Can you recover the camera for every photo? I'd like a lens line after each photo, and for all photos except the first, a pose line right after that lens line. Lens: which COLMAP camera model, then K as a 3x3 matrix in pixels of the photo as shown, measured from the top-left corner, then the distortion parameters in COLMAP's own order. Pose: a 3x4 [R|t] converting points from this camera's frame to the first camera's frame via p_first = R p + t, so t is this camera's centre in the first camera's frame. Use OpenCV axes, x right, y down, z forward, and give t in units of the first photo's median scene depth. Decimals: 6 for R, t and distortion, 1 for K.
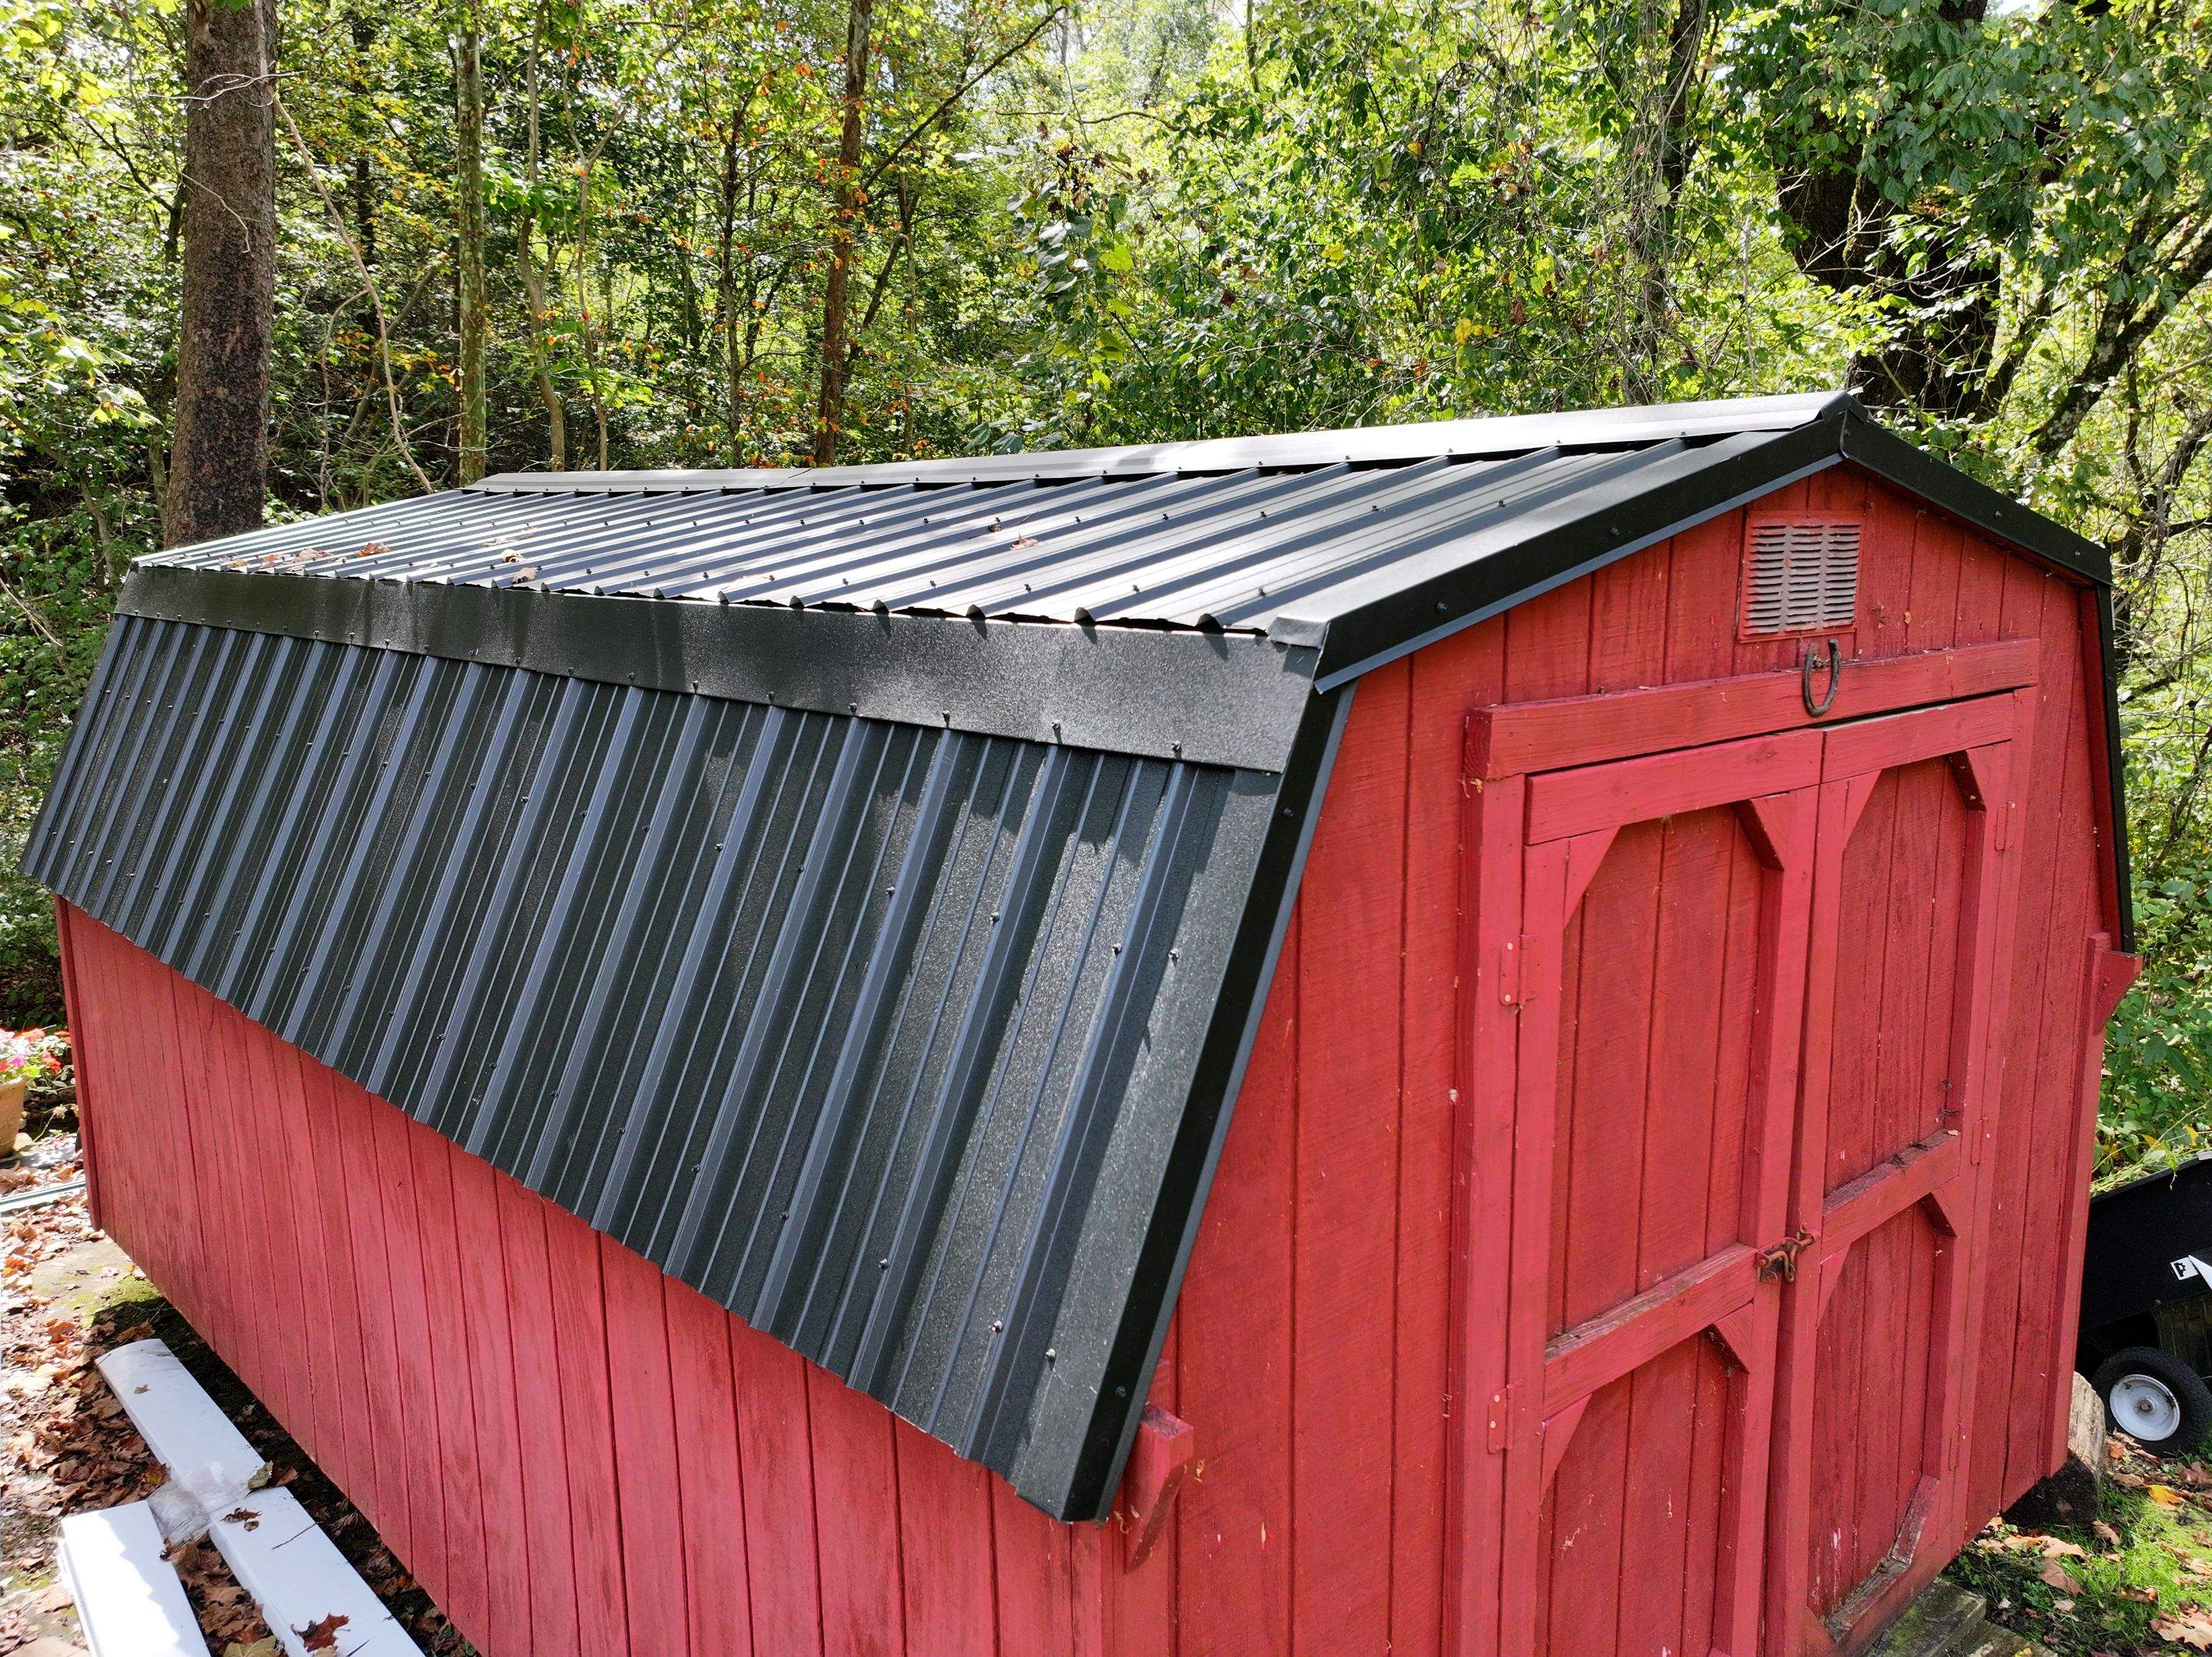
lens RADIAL K [[1675.3, 0, 1106.0], [0, 1675.3, 828.5], [0, 0, 1]] dist [0.004068, 0.004283]
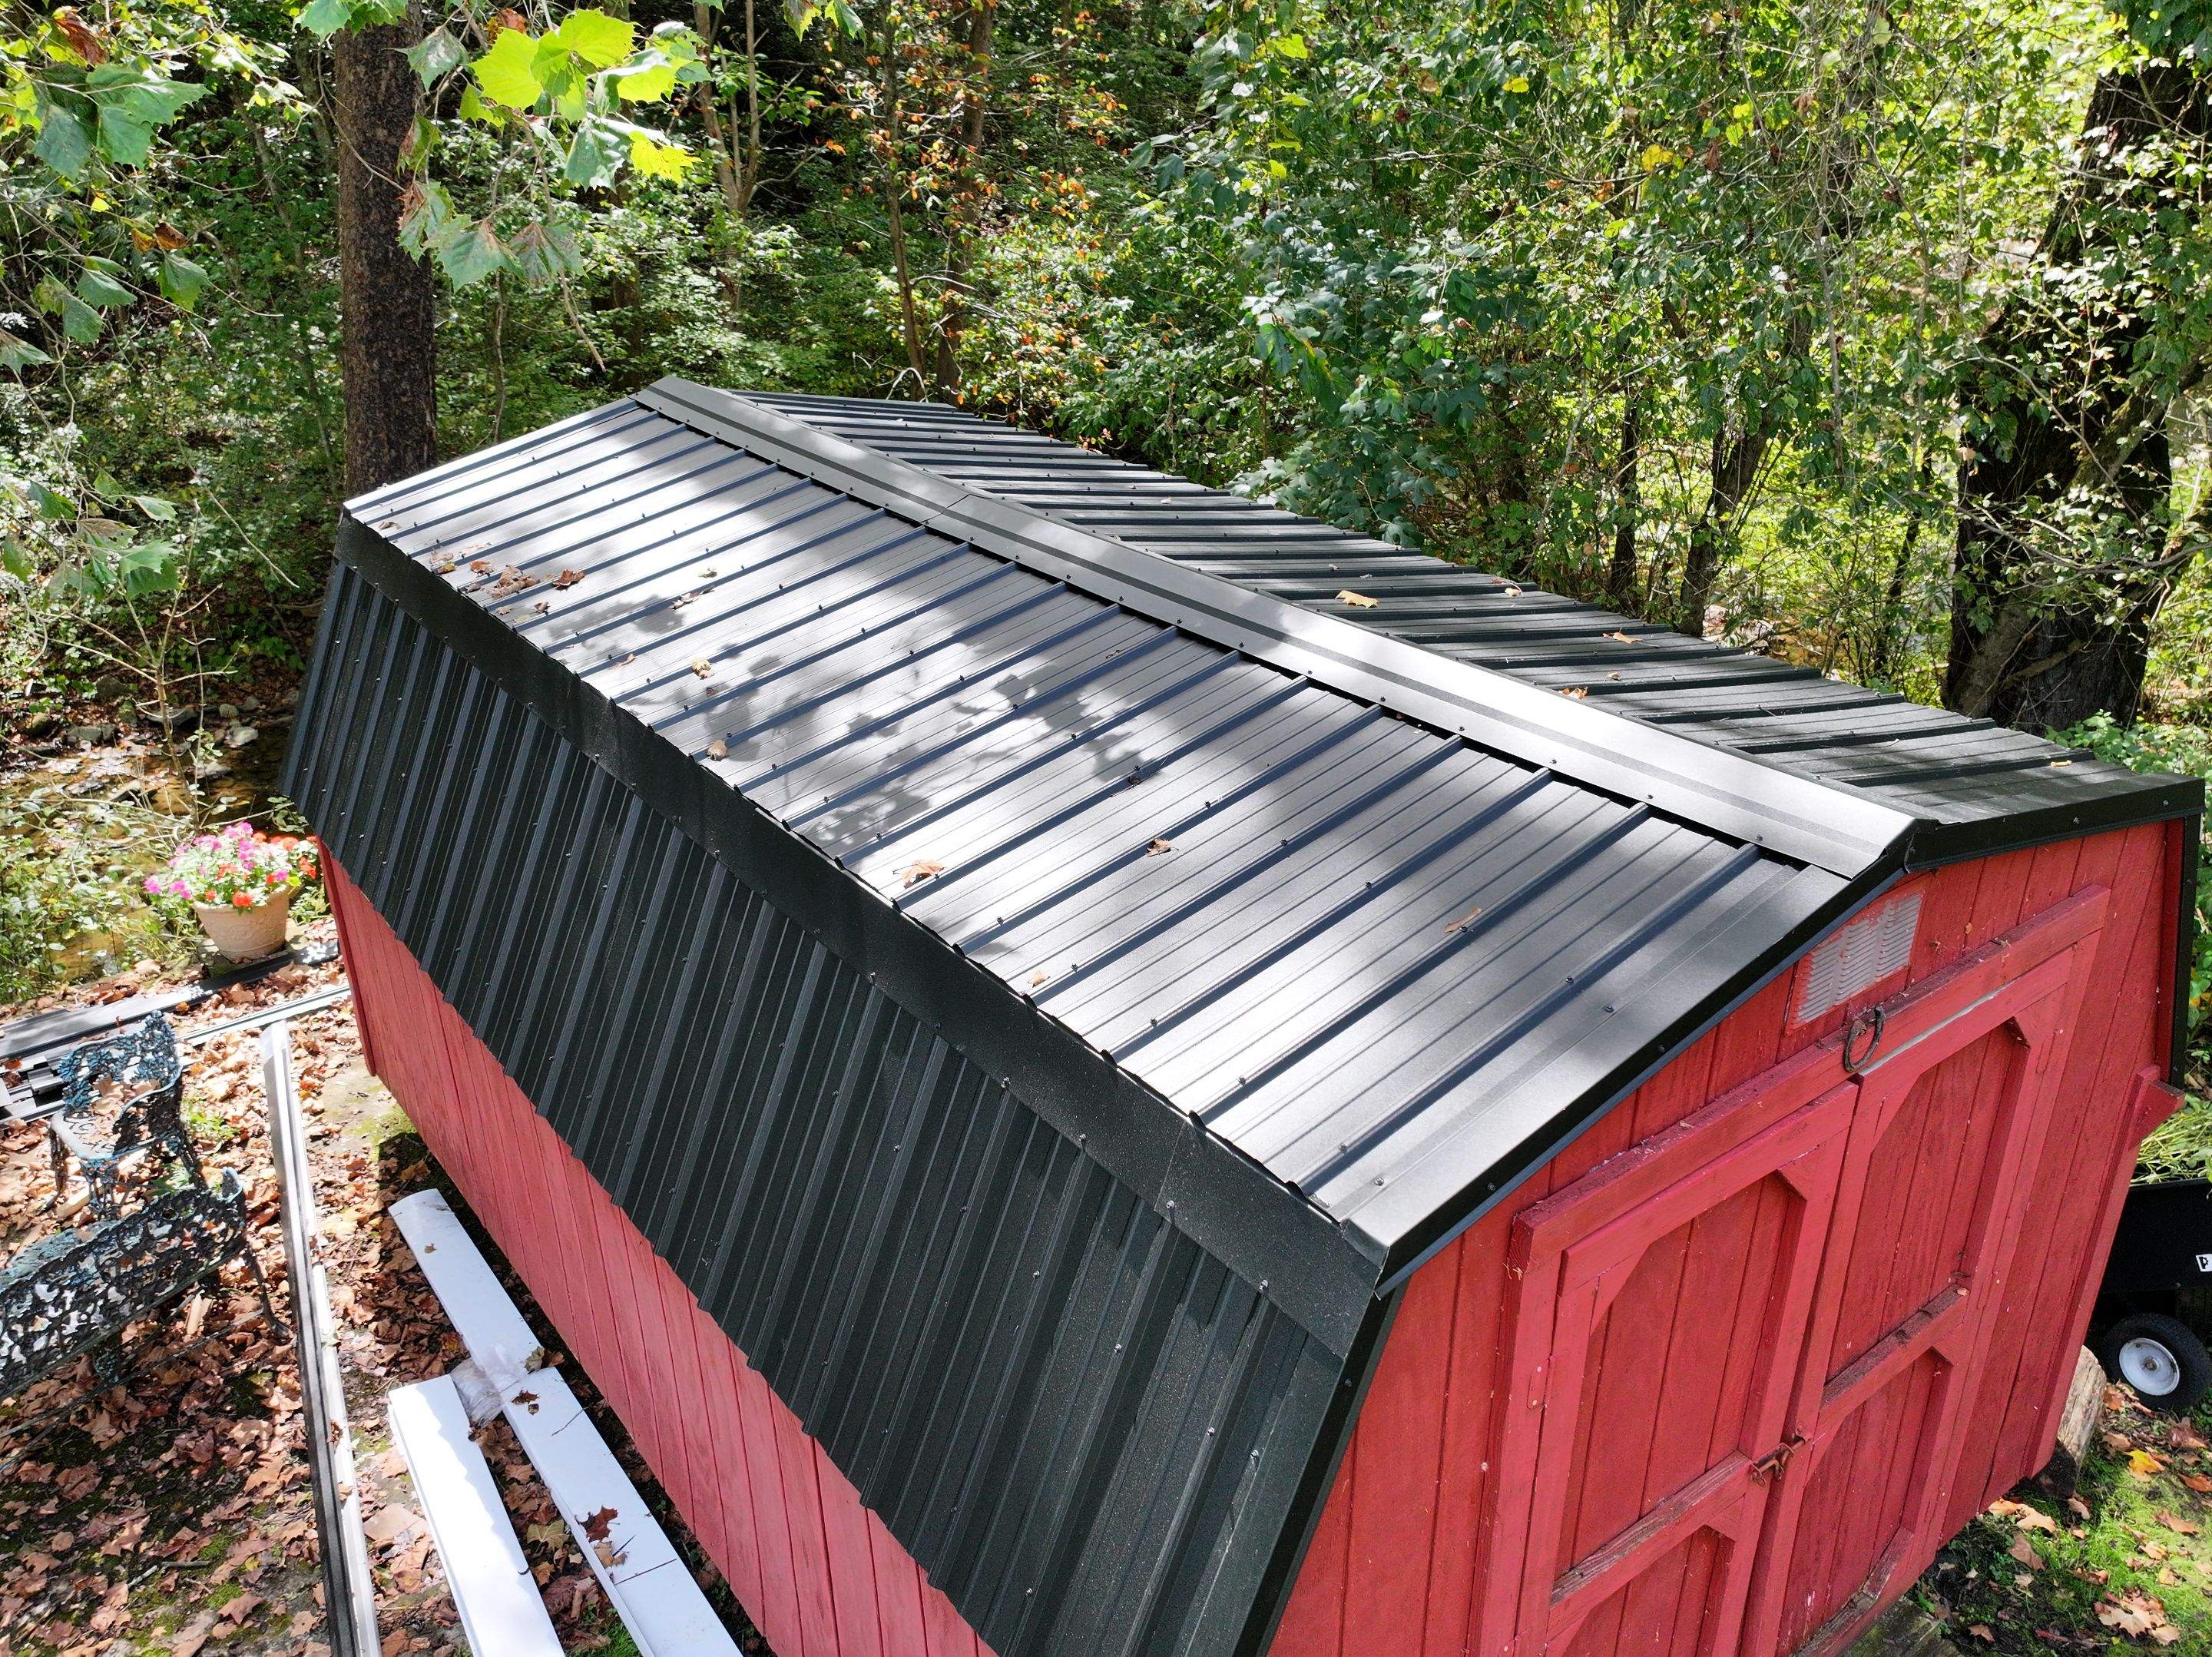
lens RADIAL K [[1669.2, 0, 1106.0], [0, 1669.2, 828.5], [0, 0, 1]] dist [-0.006283, 0.006332]
pose [[0.995654, 0.036647, -0.085614, 0.008657], [-0.013899, 0.967498, 0.252496, -0.328272], [0.092084, -0.250208, 0.963803, -0.054830]]
